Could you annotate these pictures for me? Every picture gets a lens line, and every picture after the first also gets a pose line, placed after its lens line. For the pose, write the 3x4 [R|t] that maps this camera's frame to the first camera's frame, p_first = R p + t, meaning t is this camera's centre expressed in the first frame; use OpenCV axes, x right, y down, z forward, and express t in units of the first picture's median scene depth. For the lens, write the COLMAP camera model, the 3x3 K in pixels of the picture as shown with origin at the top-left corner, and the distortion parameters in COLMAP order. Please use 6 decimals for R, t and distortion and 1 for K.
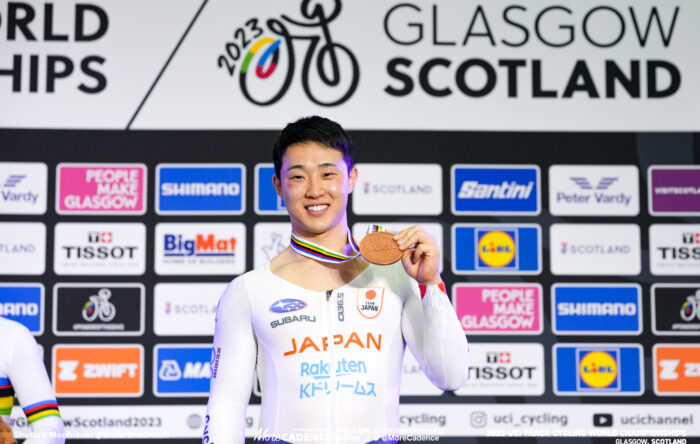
lens RADIAL K [[2021.0, 0, 352.1], [0, 2021.0, 203.8], [0, 0, 1]] dist [-0.037225, 0.997335]
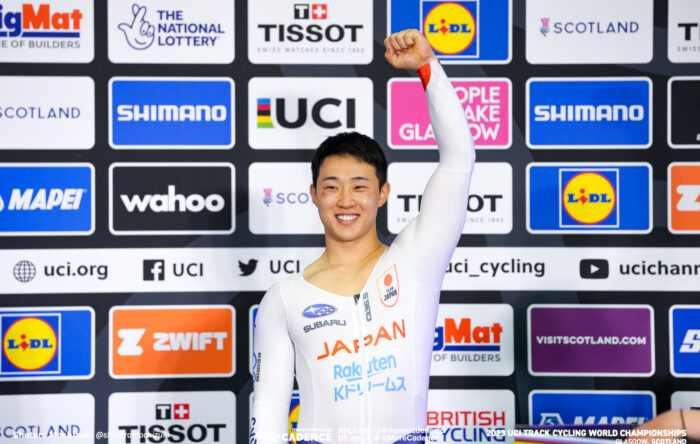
lens RADIAL K [[3501.3, 0, 350.0], [0, 3501.3, 222.0], [0, 0, 1]] dist [1.650222, -7.598907]
pose [[0.998333, 0.003580, 0.057614, -0.034705], [-0.010695, 0.992265, 0.123676, -0.063533], [-0.056726, -0.124086, 0.990649, -0.234494]]
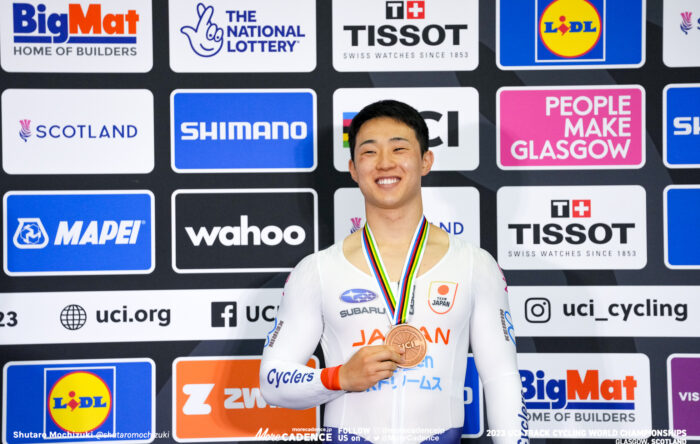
lens RADIAL K [[4671.3, 0, 359.1], [0, 4671.3, 230.6], [0, 0, 1]] dist [3.872920, 6.770820]
pose [[0.999542, -0.003098, 0.030092, -0.033989], [-0.000359, 0.993458, 0.114201, -0.079170], [-0.030249, -0.114160, 0.993002, -0.406615]]
